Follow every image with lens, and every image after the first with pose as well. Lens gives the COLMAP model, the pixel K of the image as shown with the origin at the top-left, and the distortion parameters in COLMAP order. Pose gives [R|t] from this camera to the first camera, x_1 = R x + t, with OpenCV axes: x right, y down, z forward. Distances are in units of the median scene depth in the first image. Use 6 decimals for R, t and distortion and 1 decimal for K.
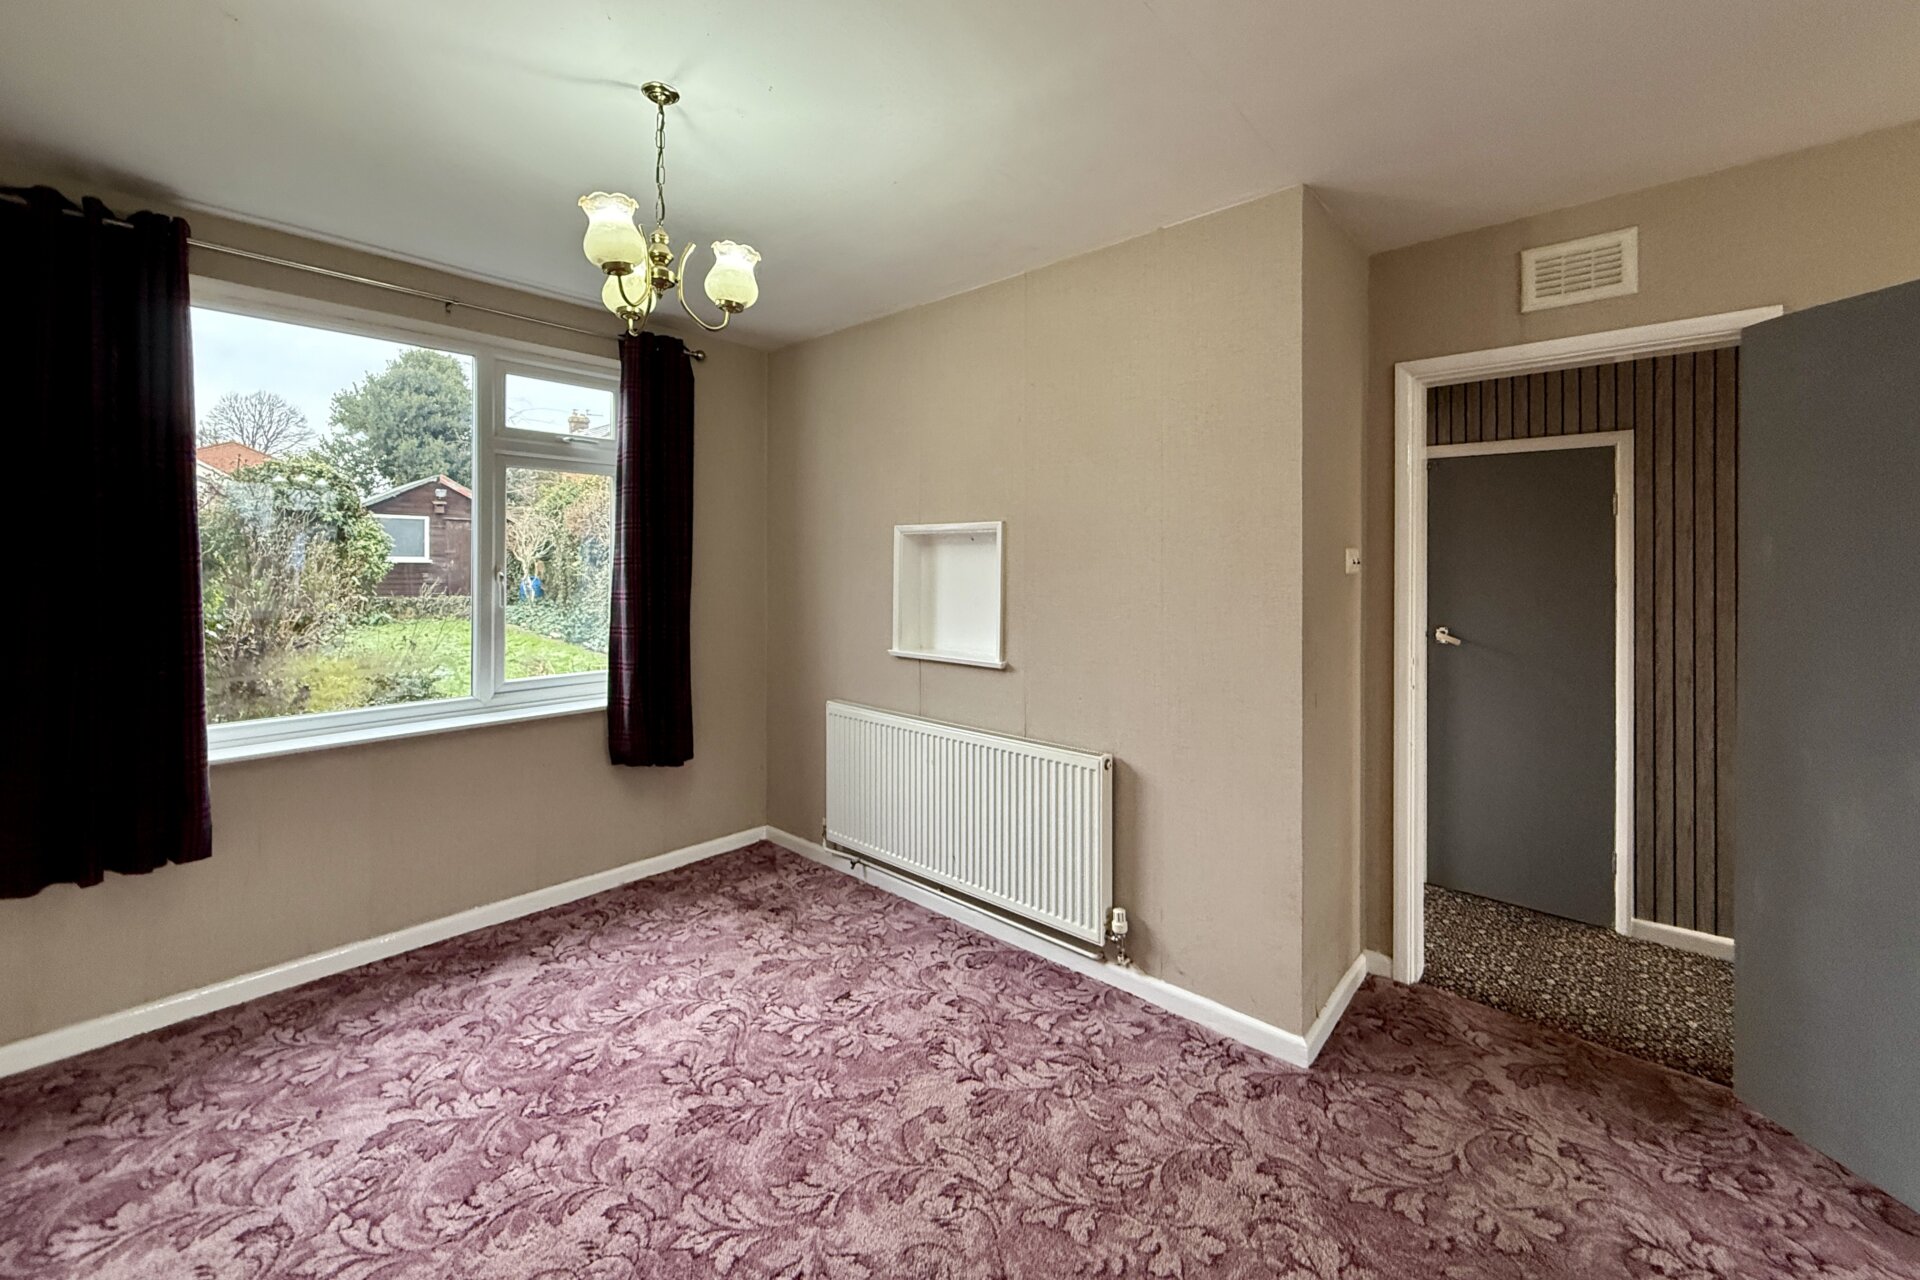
lens RADIAL K [[762.6, 0, 955.9], [0, 762.6, 565.6], [0, 0, 1]] dist [-0.000459, 0.000078]
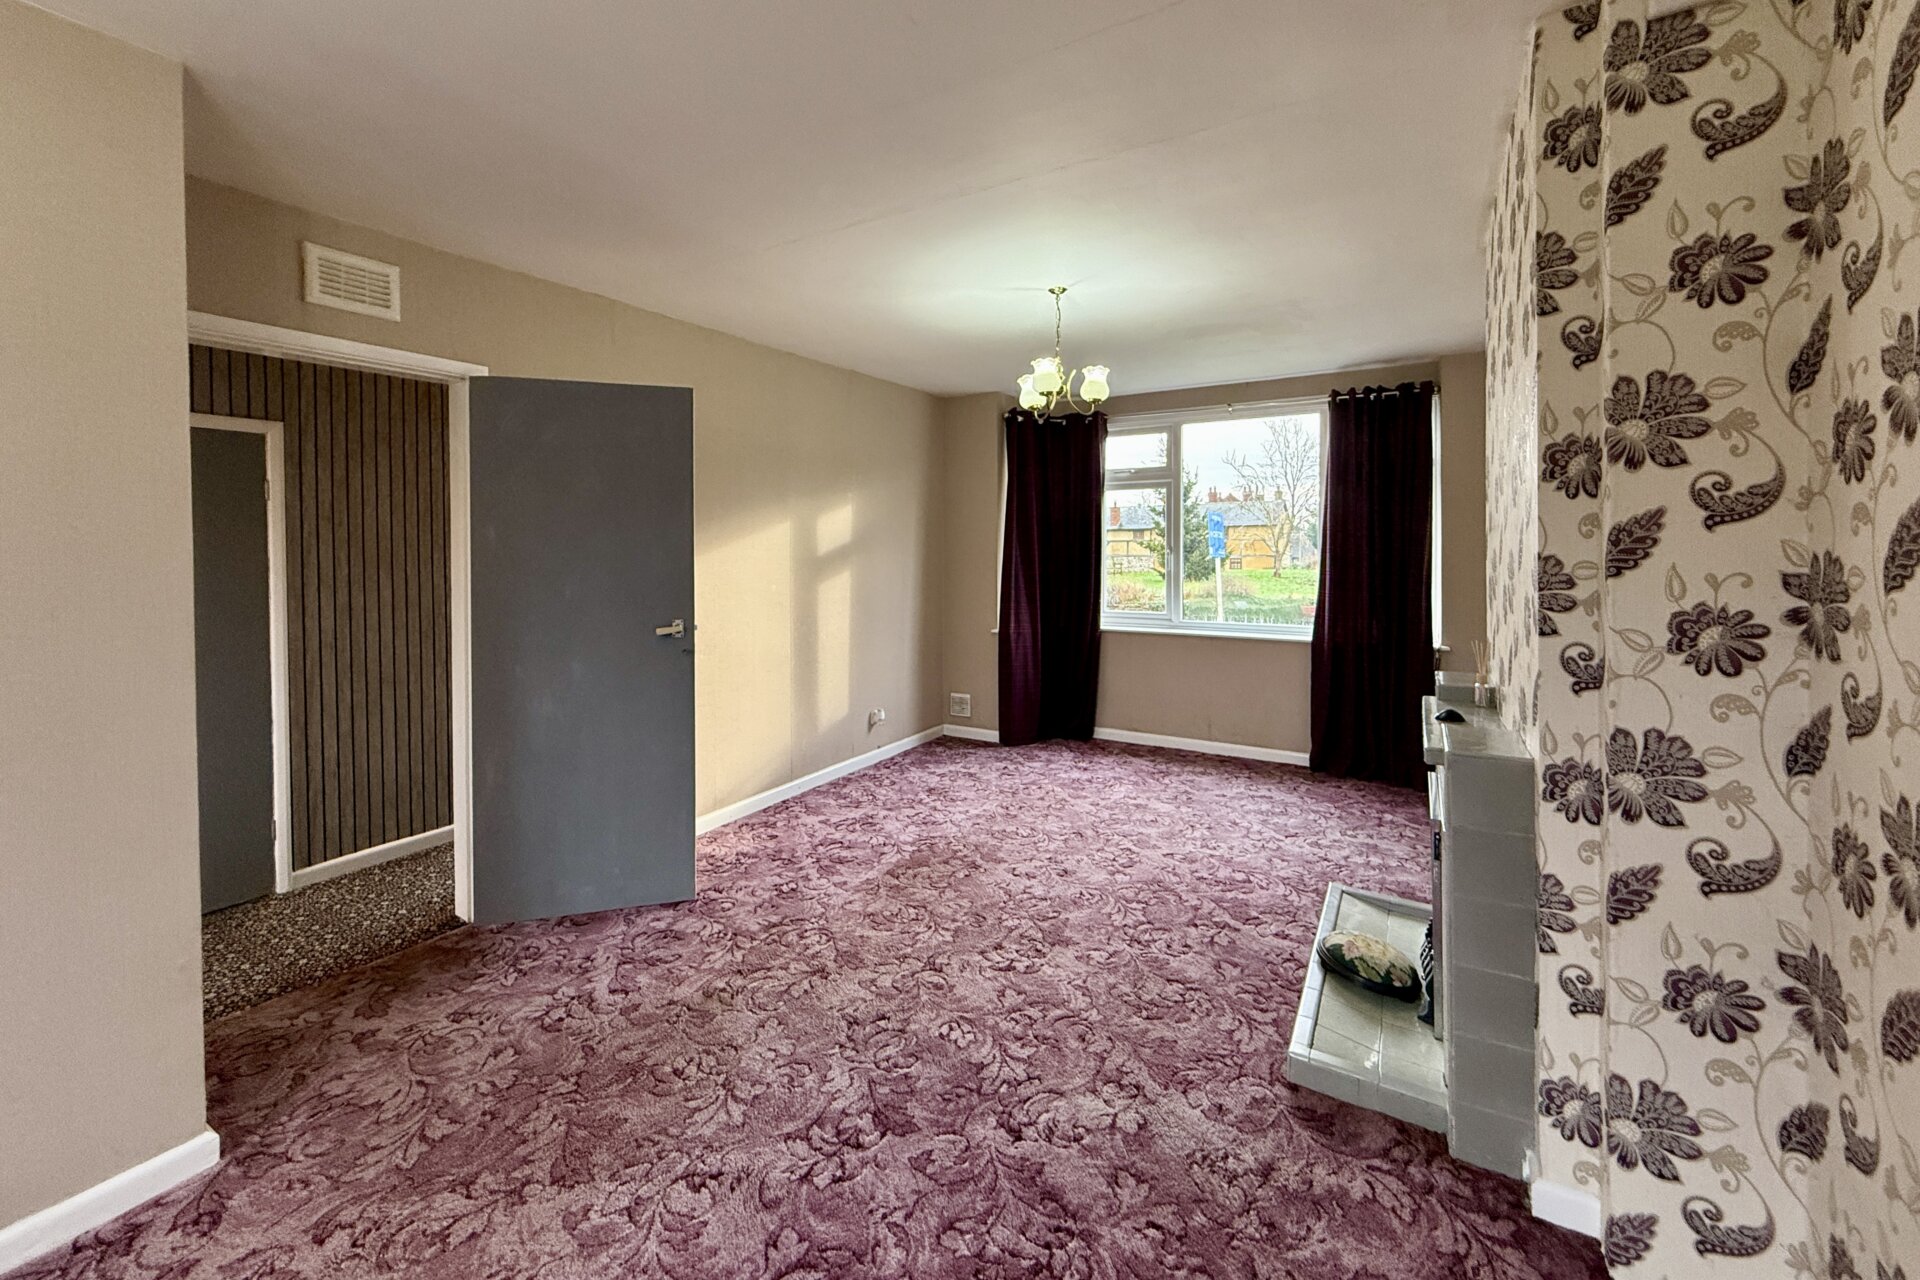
lens RADIAL K [[762.6, 0, 955.9], [0, 762.6, 565.6], [0, 0, 1]] dist [-0.000459, 0.000078]
pose [[-0.187799, -0.023852, 0.981918, -0.499968], [0.007342, 0.999643, 0.025687, 0.004443], [-0.982180, 0.012033, -0.187557, 0.385402]]
